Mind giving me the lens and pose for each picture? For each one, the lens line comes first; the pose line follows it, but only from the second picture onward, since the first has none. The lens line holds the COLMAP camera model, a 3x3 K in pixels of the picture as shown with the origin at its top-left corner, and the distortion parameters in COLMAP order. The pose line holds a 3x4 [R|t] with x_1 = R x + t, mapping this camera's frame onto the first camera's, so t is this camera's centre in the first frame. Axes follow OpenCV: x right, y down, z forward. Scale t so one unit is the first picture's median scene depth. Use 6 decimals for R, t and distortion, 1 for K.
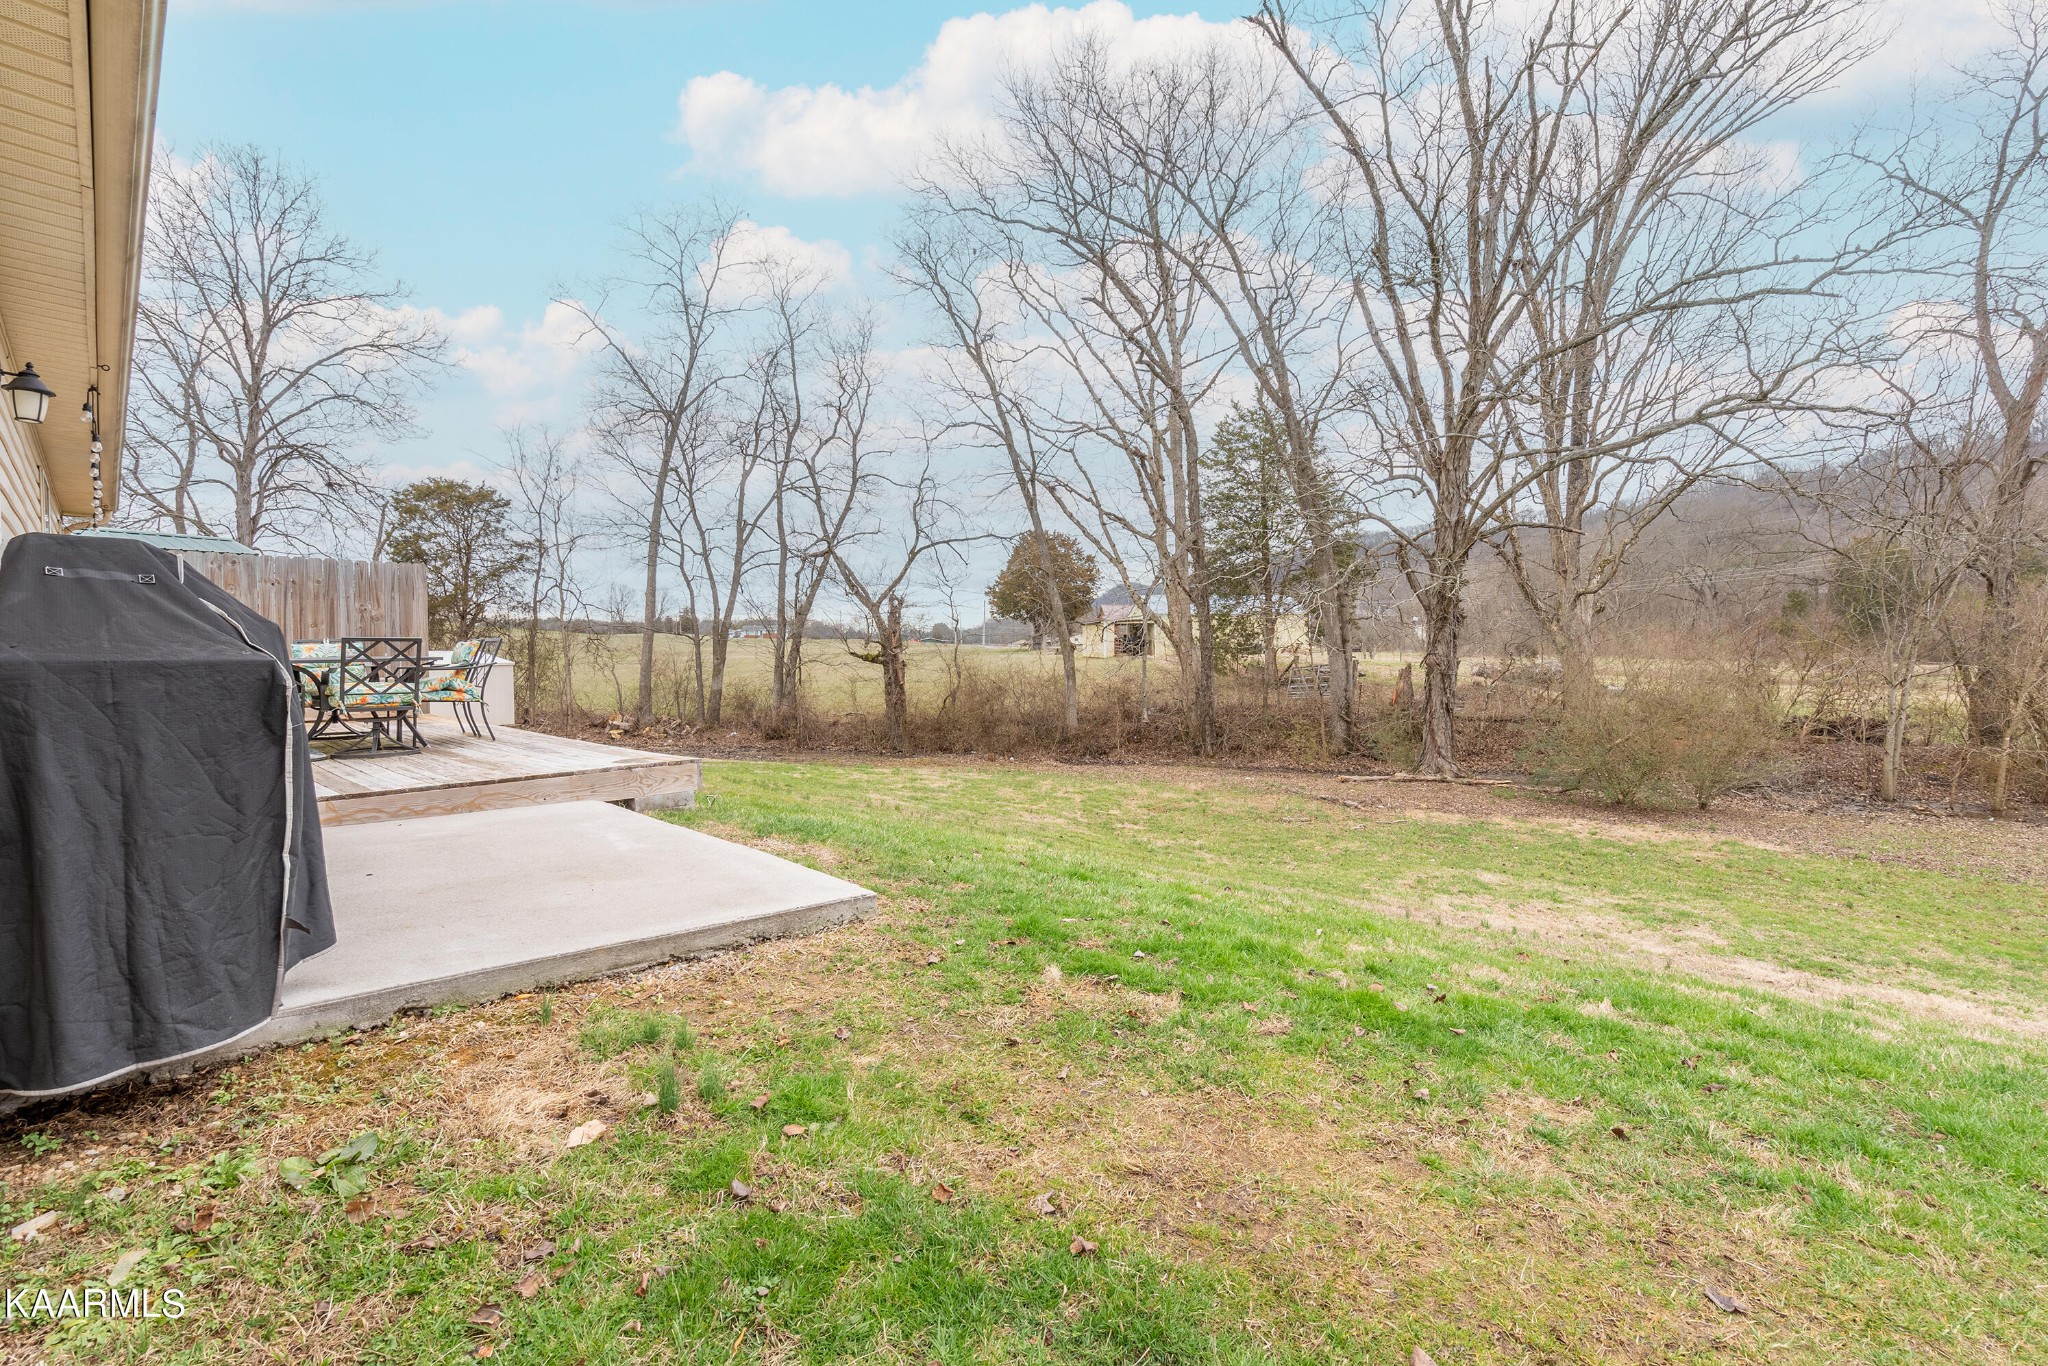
lens RADIAL K [[970.0, 0, 1028.0], [0, 970.0, 661.0], [0, 0, 1]] dist [0.005707, 0.001326]
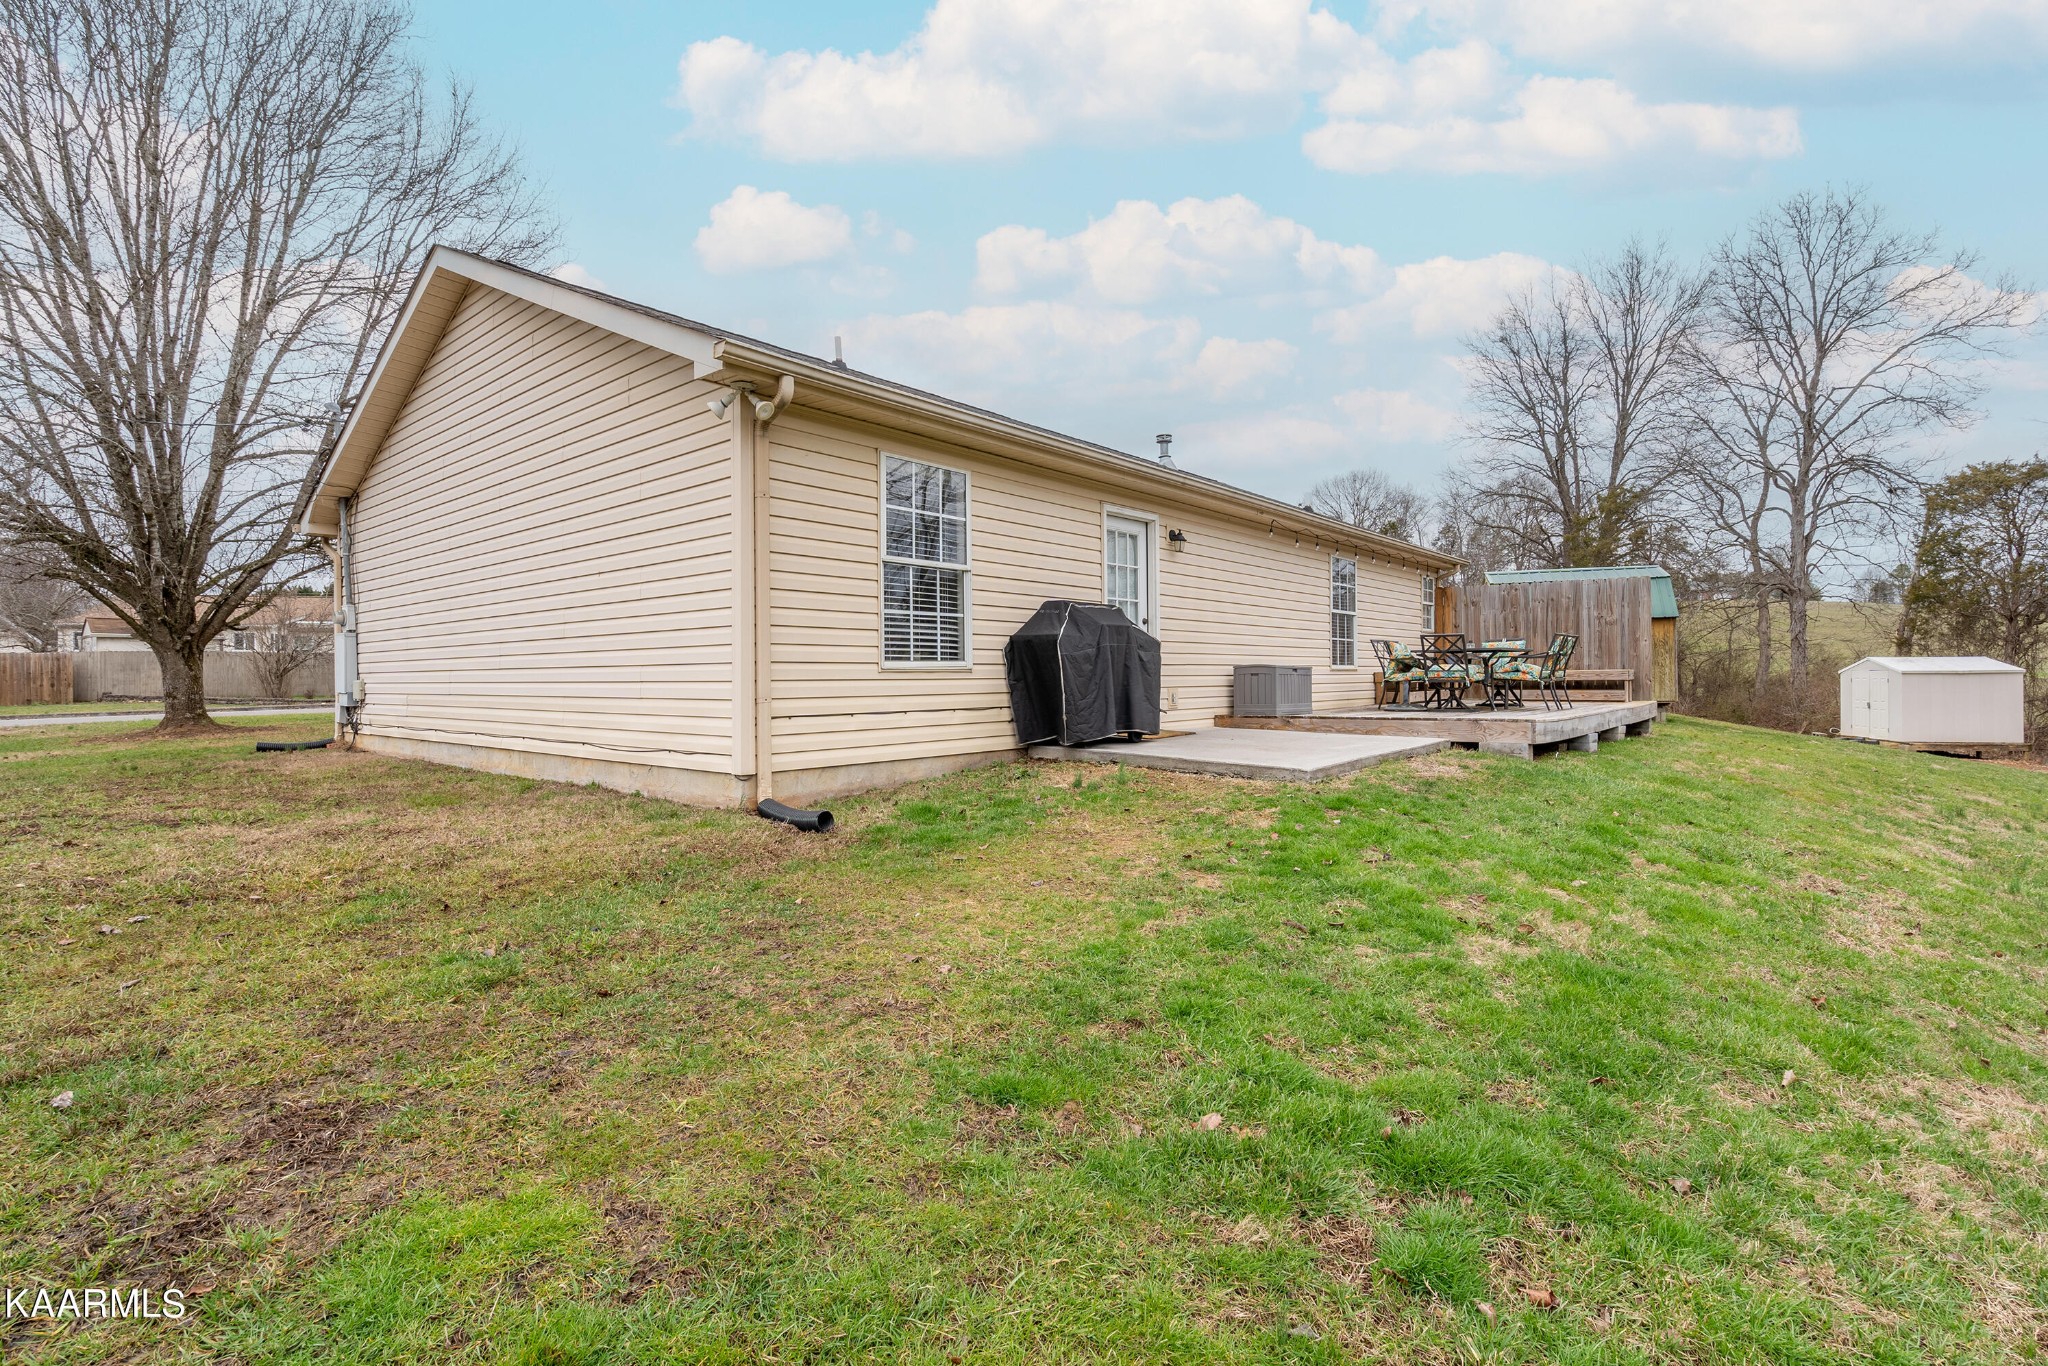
lens RADIAL K [[939.4, 0, 1022.9], [0, 939.4, 679.4], [0, 0, 1]] dist [0.001021, 0.001288]
pose [[0.111230, 0.014394, -0.993690, 0.140421], [-0.011413, 0.999848, 0.013206, 0.006612], [0.993729, 0.009872, 0.111378, 0.030926]]
